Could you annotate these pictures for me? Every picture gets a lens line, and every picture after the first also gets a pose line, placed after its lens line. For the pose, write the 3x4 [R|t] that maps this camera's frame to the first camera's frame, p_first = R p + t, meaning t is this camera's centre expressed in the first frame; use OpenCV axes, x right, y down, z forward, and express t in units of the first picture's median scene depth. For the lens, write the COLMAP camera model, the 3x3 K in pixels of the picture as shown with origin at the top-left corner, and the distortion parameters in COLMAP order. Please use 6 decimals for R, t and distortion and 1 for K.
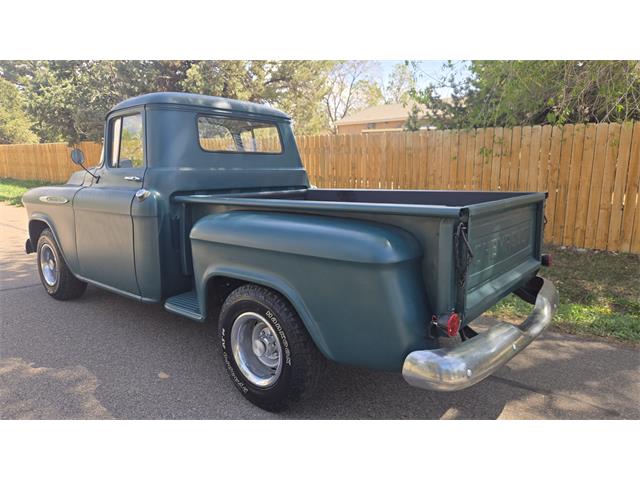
lens RADIAL K [[435.6, 0, 315.8], [0, 435.6, 241.3], [0, 0, 1]] dist [0.041390, -0.034716]
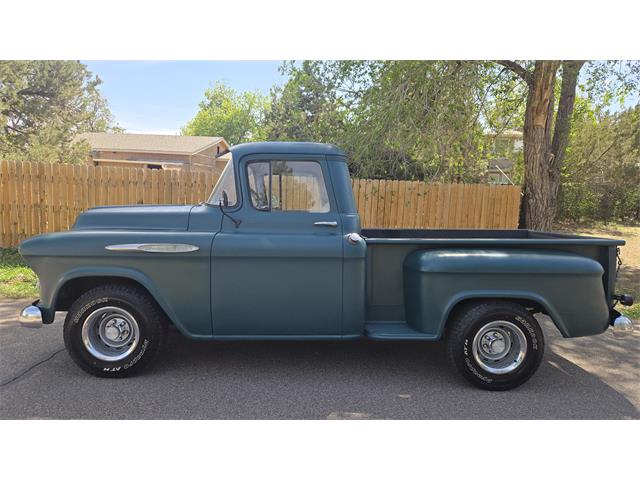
lens RADIAL K [[435.6, 0, 318.2], [0, 435.6, 239.5], [0, 0, 1]] dist [0.041390, -0.034716]
pose [[0.746631, -0.032546, 0.664441, -0.563896], [0.083831, 0.995443, -0.045442, -0.029818], [-0.659935, 0.089630, 0.745958, 0.118329]]
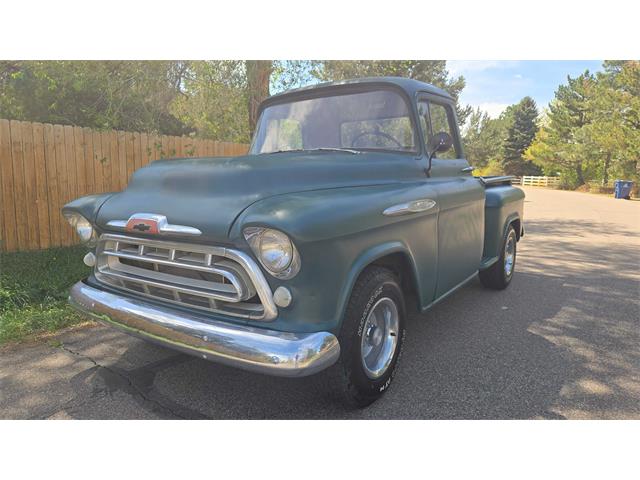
lens RADIAL K [[435.6, 0, 314.7], [0, 435.6, 242.7], [0, 0, 1]] dist [0.041390, -0.034716]
pose [[-0.081097, -0.152003, 0.985047, -0.741589], [0.174337, 0.970904, 0.164173, -0.106212], [-0.981341, 0.185044, -0.052237, 0.731293]]
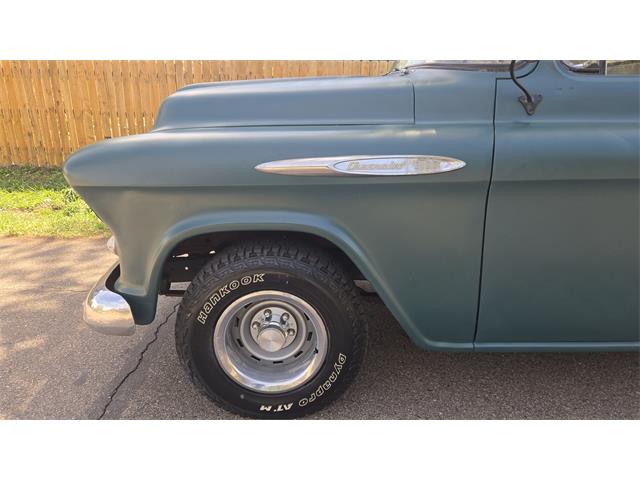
lens RADIAL K [[435.6, 0, 315.7], [0, 435.6, 236.4], [0, 0, 1]] dist [0.041390, -0.034716]
pose [[0.764771, -0.174276, 0.620285, -0.533476], [0.104653, 0.983539, 0.147306, -0.058807], [-0.635746, -0.047741, 0.770420, 0.464146]]
